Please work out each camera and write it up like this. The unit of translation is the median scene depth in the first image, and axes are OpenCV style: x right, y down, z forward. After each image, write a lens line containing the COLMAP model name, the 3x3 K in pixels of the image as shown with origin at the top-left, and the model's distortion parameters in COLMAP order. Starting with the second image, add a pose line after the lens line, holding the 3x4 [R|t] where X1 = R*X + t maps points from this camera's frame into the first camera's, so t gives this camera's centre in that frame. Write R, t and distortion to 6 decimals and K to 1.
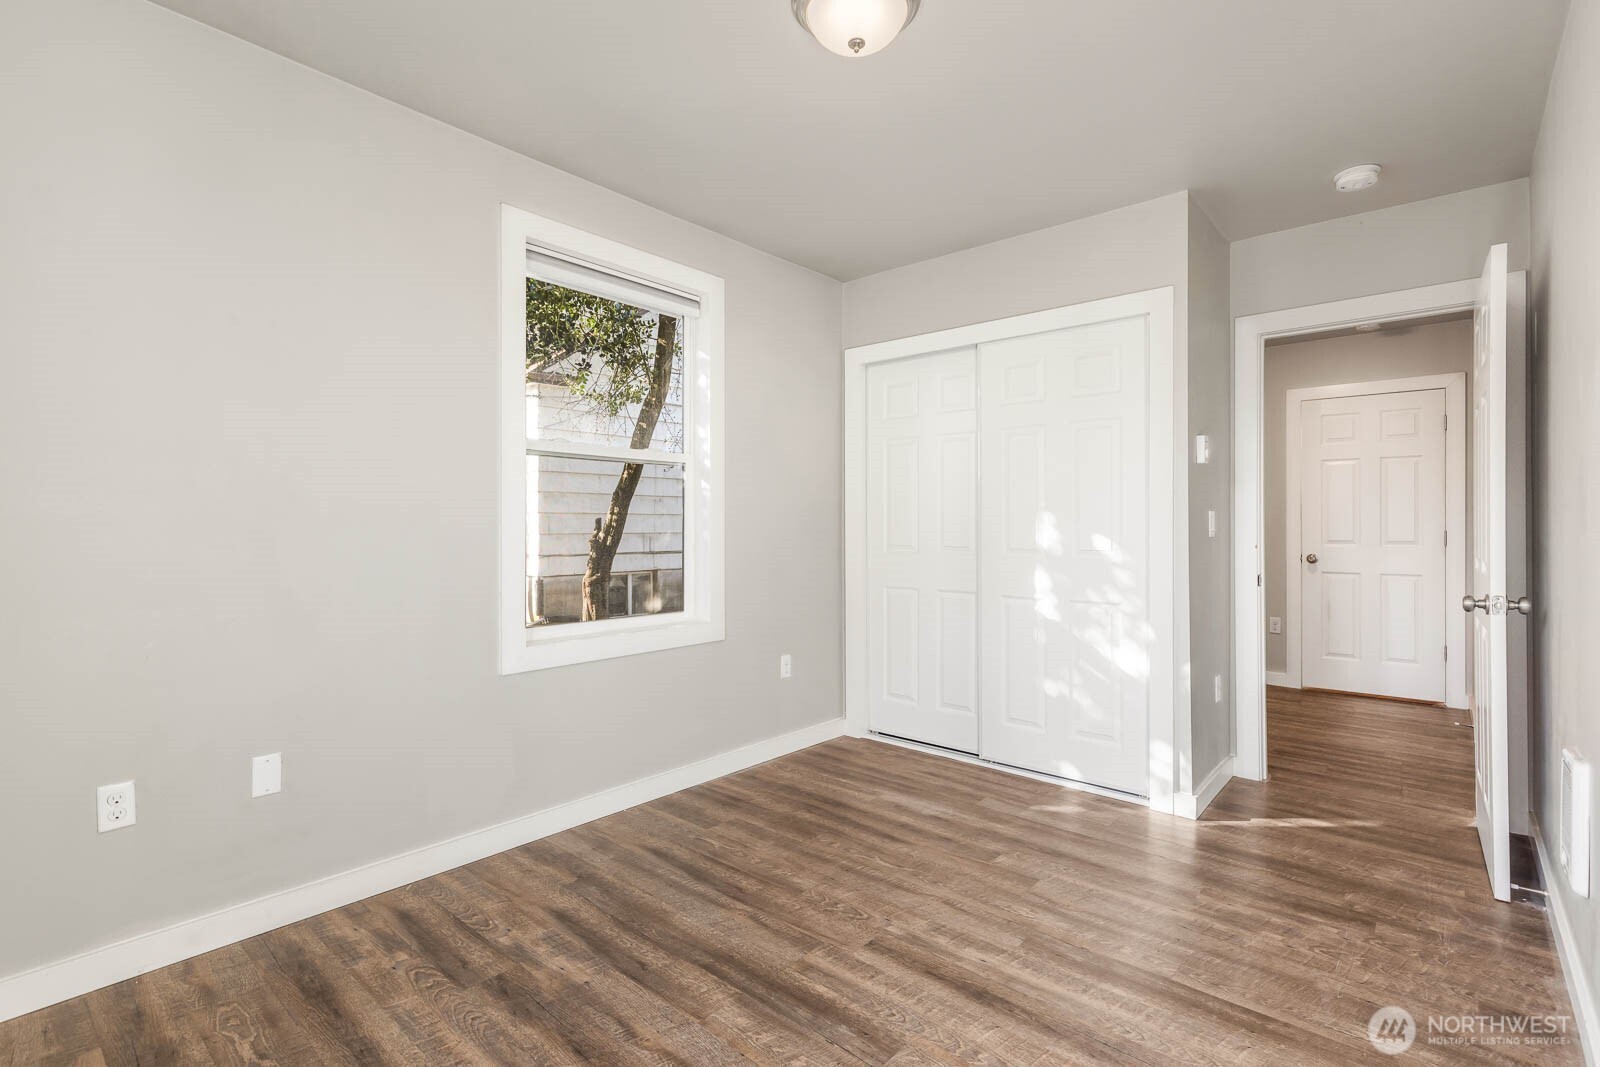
lens RADIAL K [[736.7, 0, 814.6], [0, 736.7, 528.0], [0, 0, 1]] dist [0.013760, -0.003366]
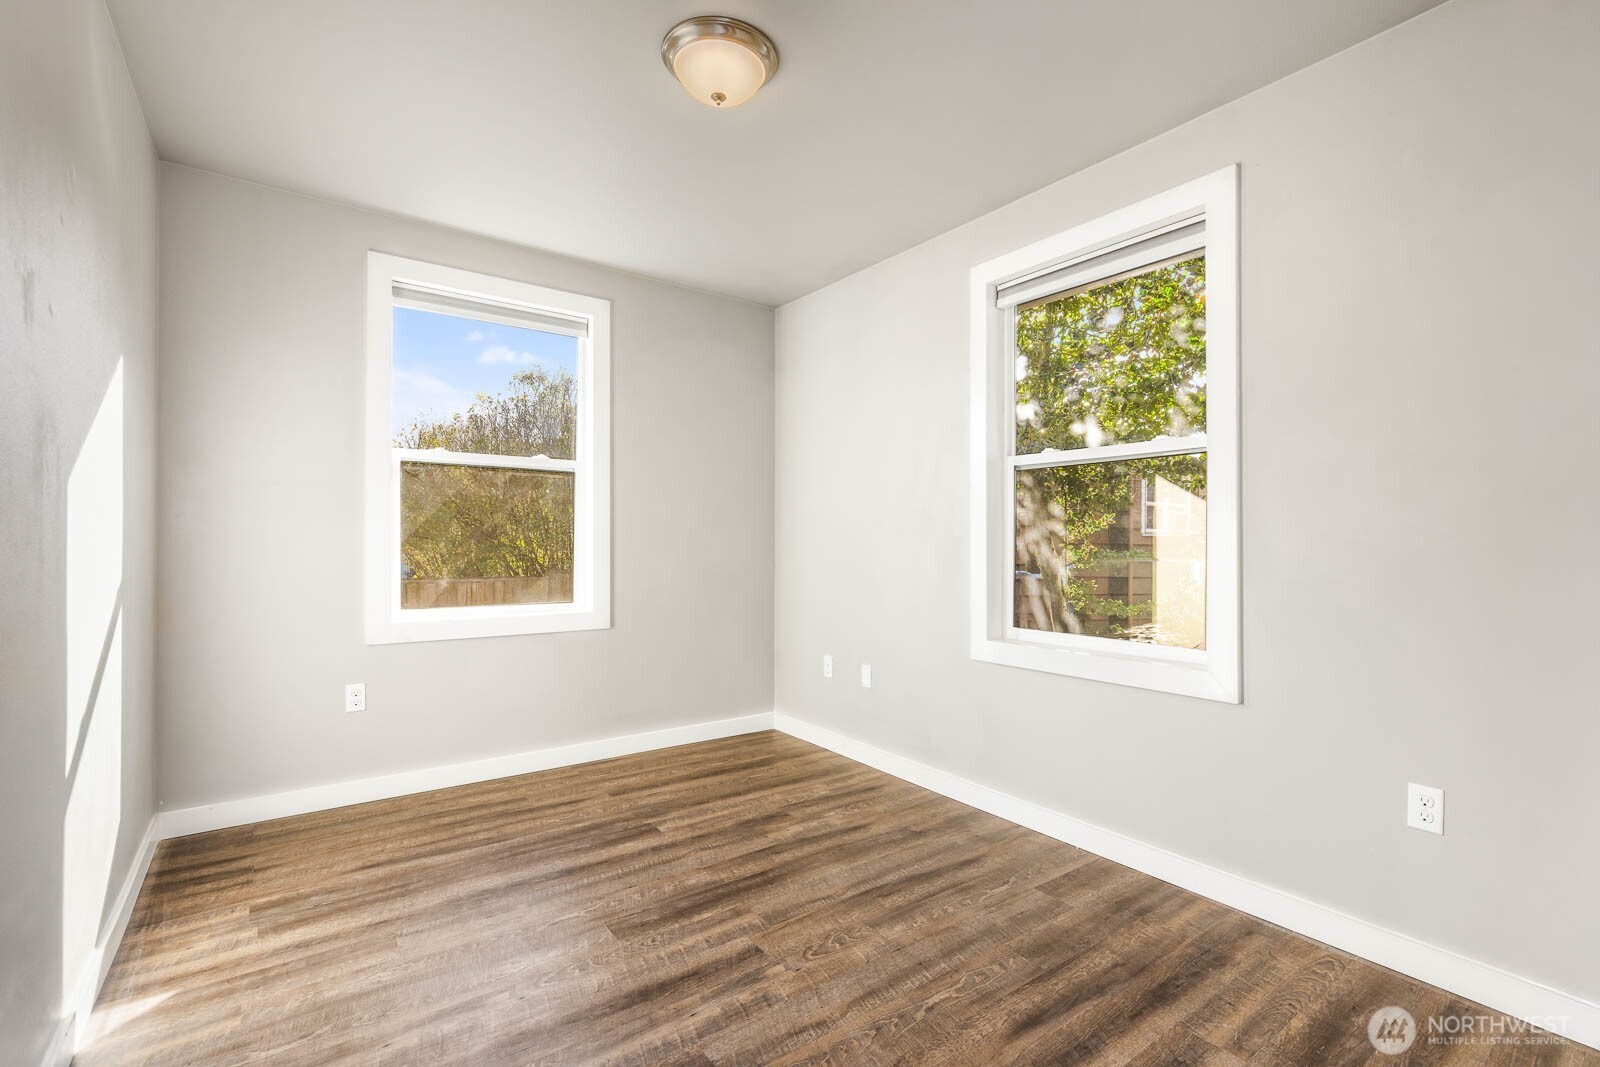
lens RADIAL K [[736.7, 0, 797.2], [0, 736.7, 534.4], [0, 0, 1]] dist [0.013760, -0.003366]
pose [[-0.239036, -0.011775, -0.970939, 0.970809], [-0.006988, 0.999921, -0.010406, 0.015016], [0.970985, 0.004298, -0.239100, 1.210554]]
